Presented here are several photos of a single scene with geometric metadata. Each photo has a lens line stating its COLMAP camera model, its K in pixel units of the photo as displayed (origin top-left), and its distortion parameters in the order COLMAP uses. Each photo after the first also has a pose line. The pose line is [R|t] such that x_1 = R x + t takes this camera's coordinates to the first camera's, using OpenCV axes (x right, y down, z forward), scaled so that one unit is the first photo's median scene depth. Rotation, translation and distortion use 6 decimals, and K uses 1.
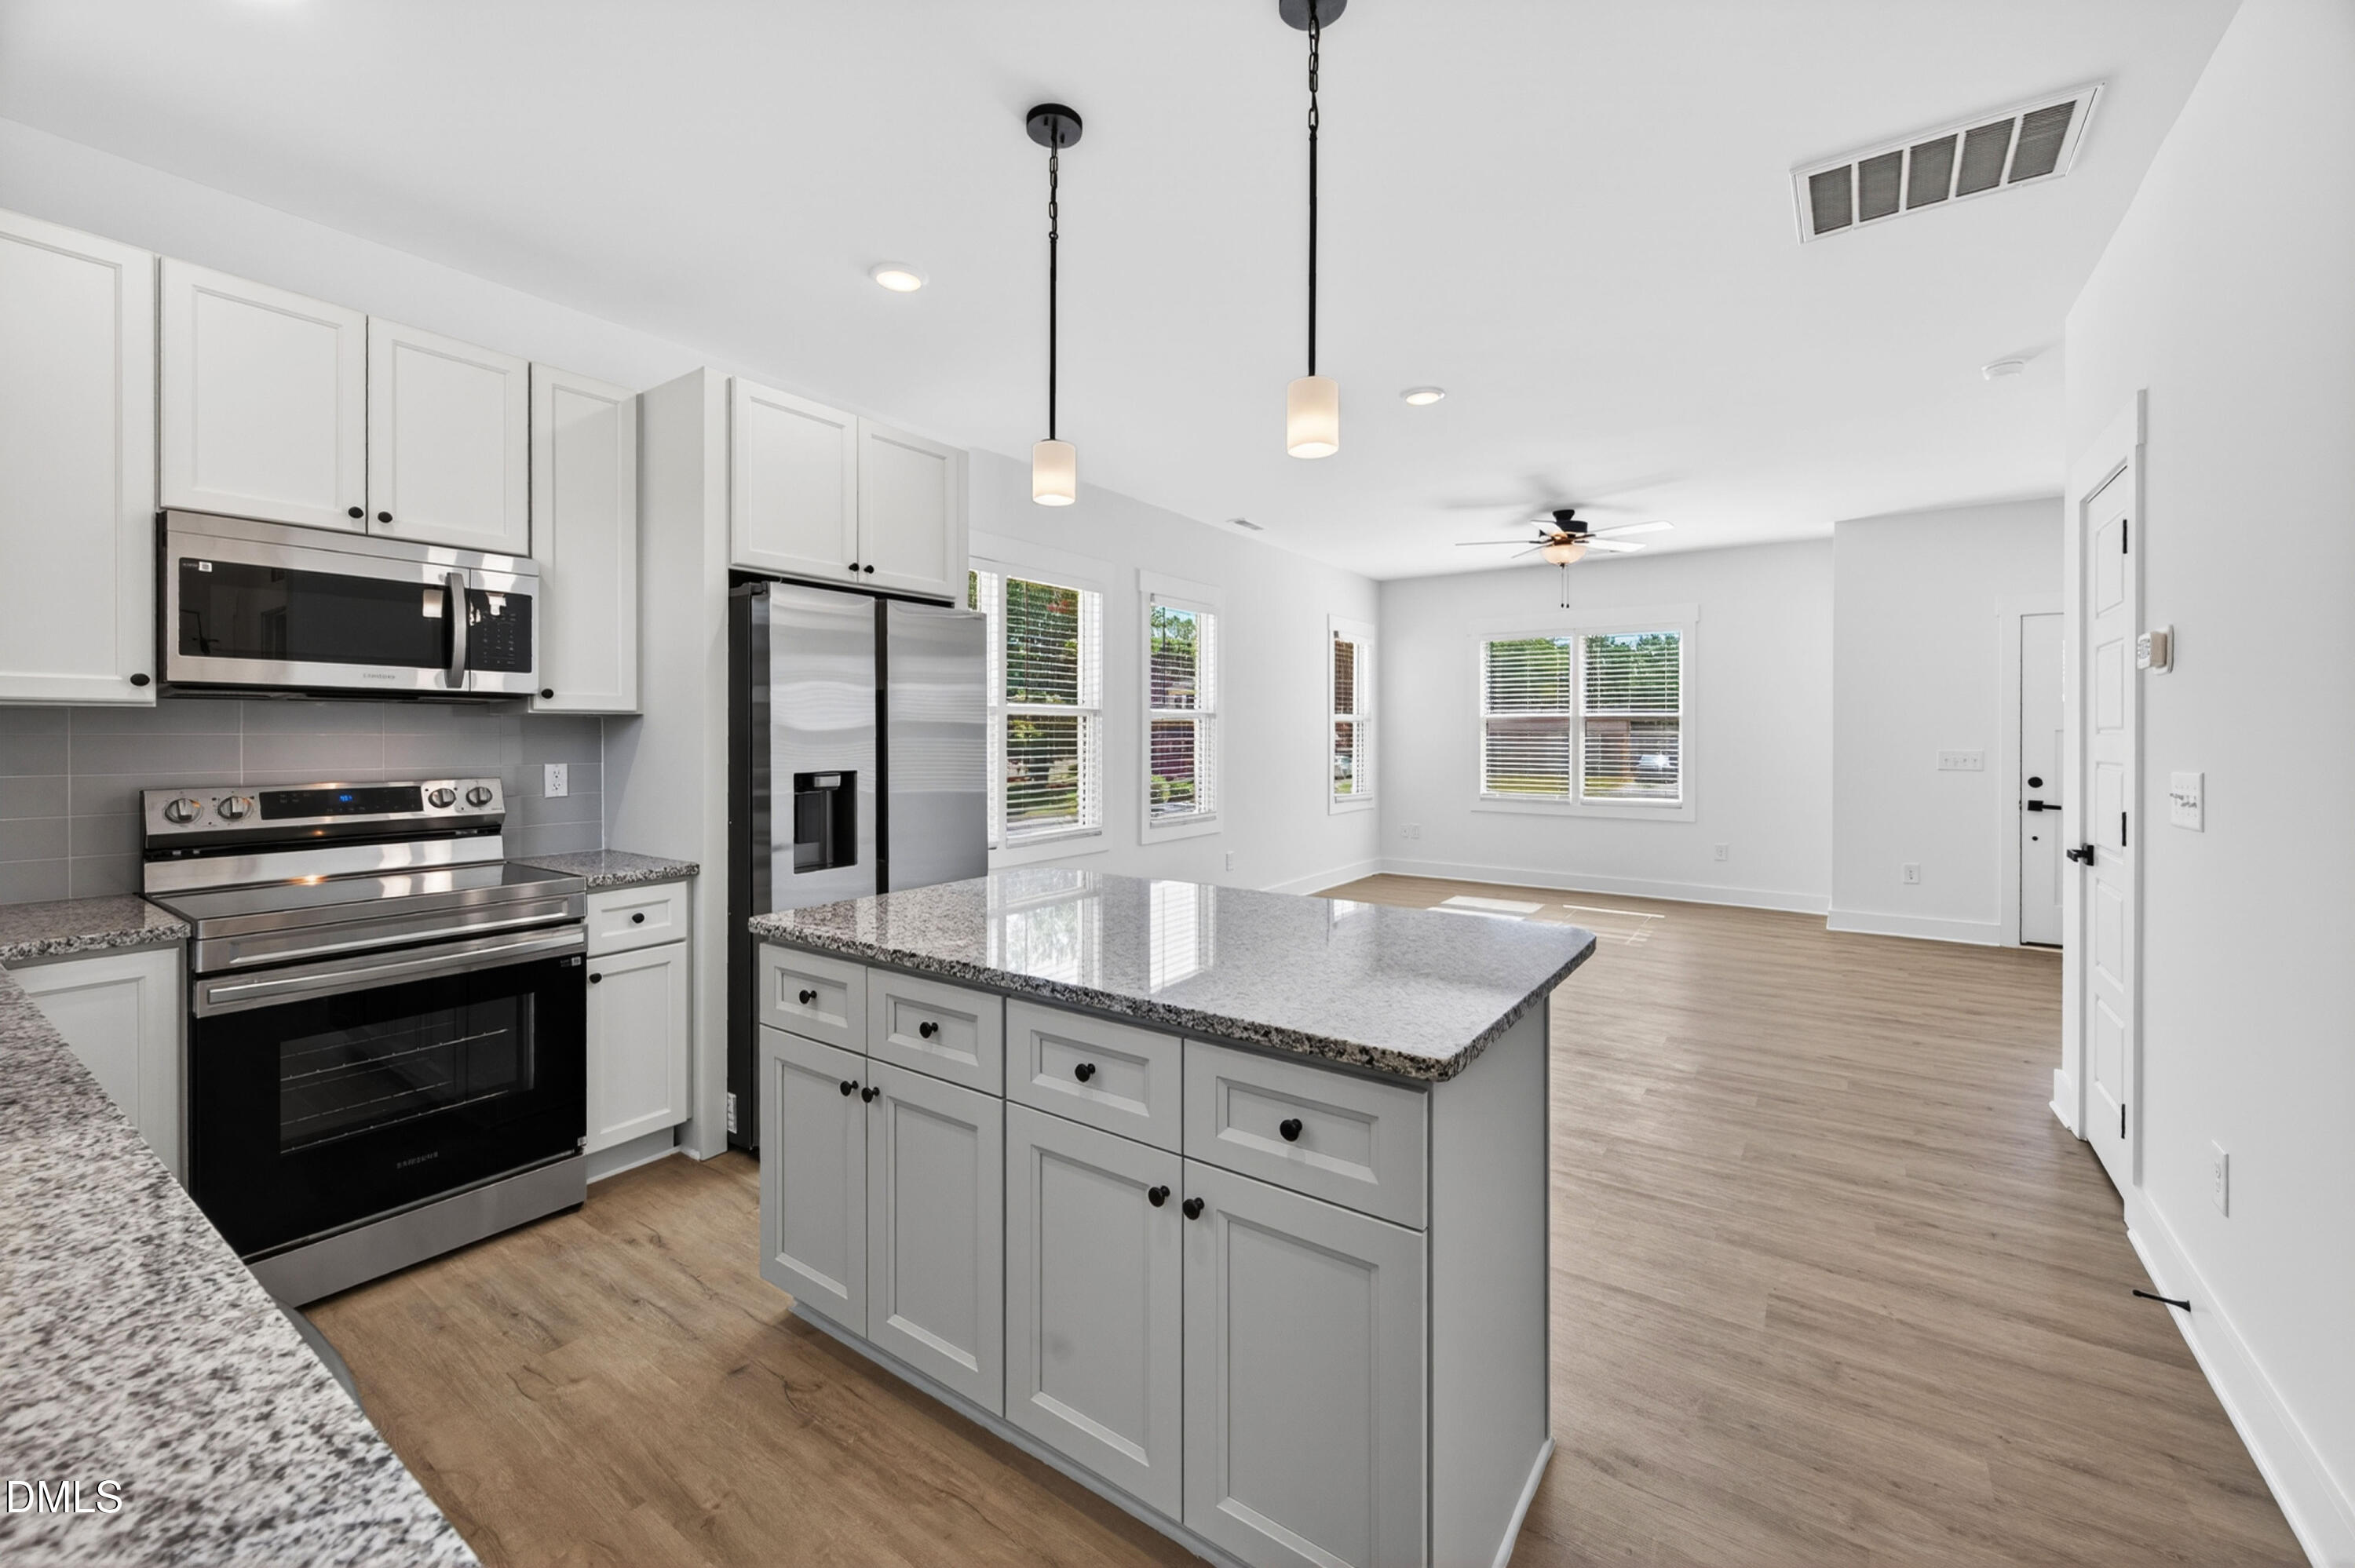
lens RADIAL K [[936.6, 0, 1171.5], [0, 936.6, 739.1], [0, 0, 1]] dist [-0.000059, 0.000358]
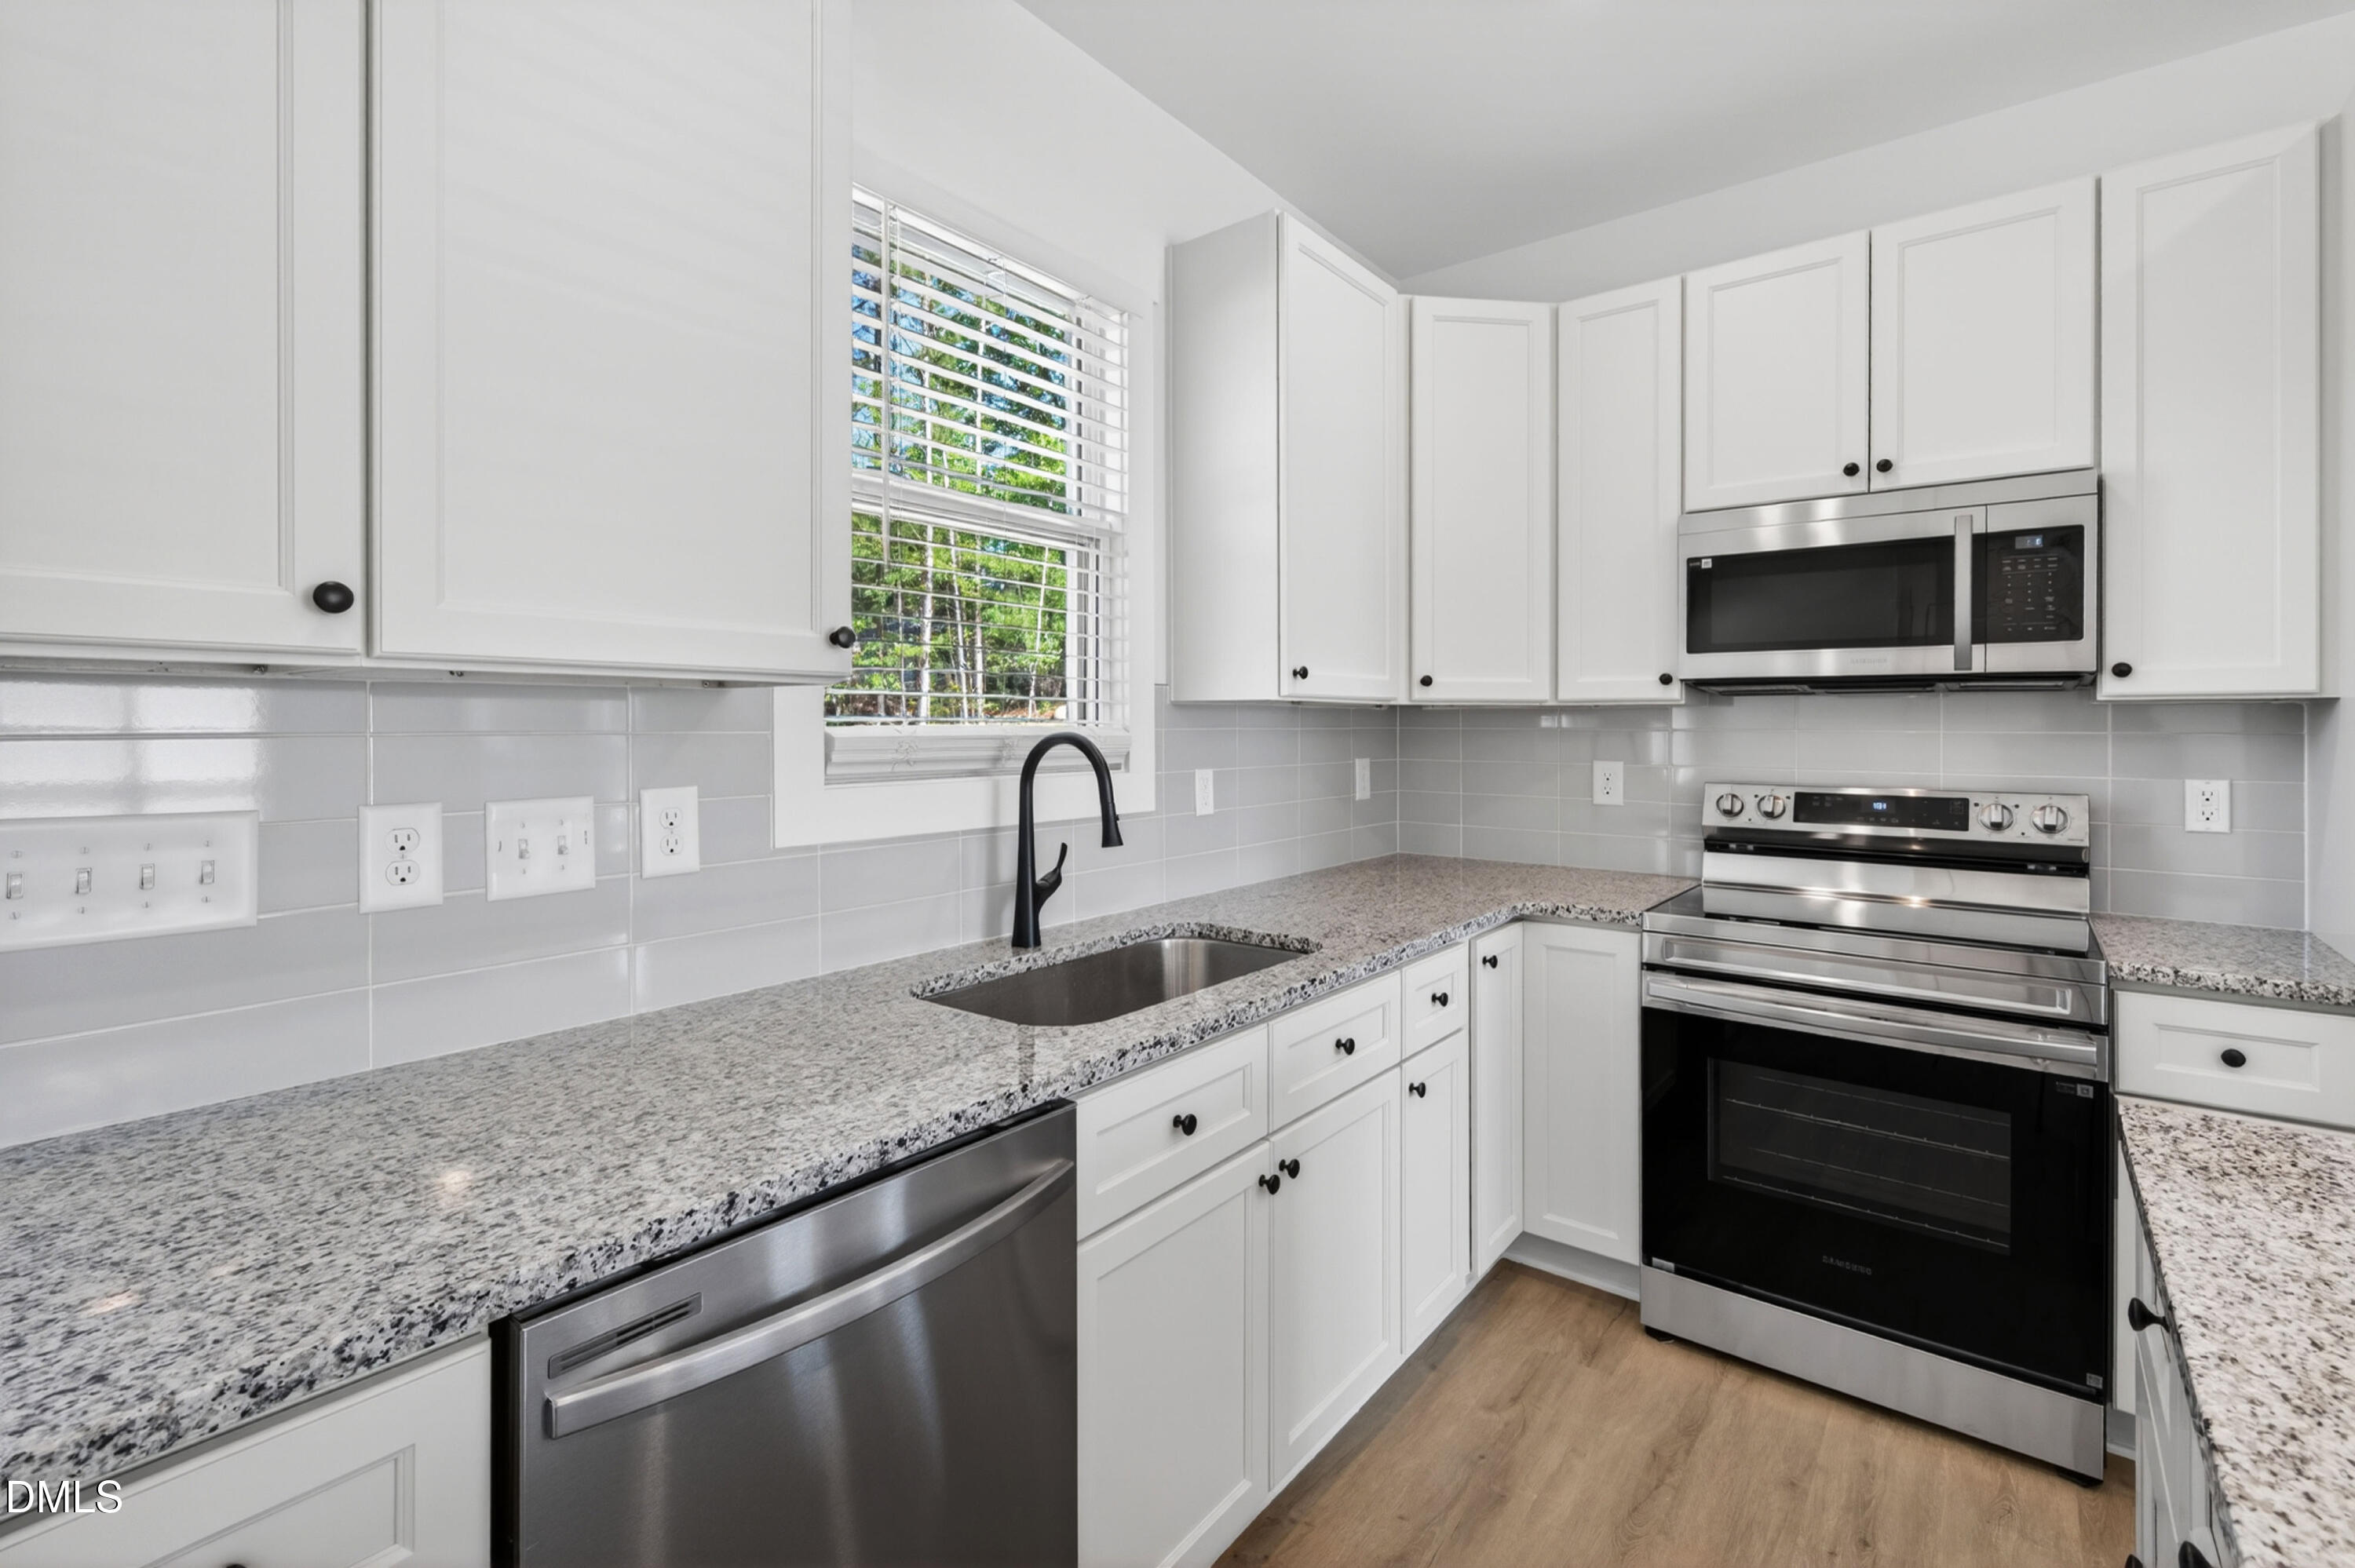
lens RADIAL K [[1054.9, 0, 1187.9], [0, 1054.9, 723.1], [0, 0, 1]] dist [0.005042, -0.000232]
pose [[-0.042434, -0.003051, -0.999095, 0.041365], [-0.009690, 0.999950, -0.002642, -0.001434], [0.999052, 0.009569, -0.042461, 0.165156]]
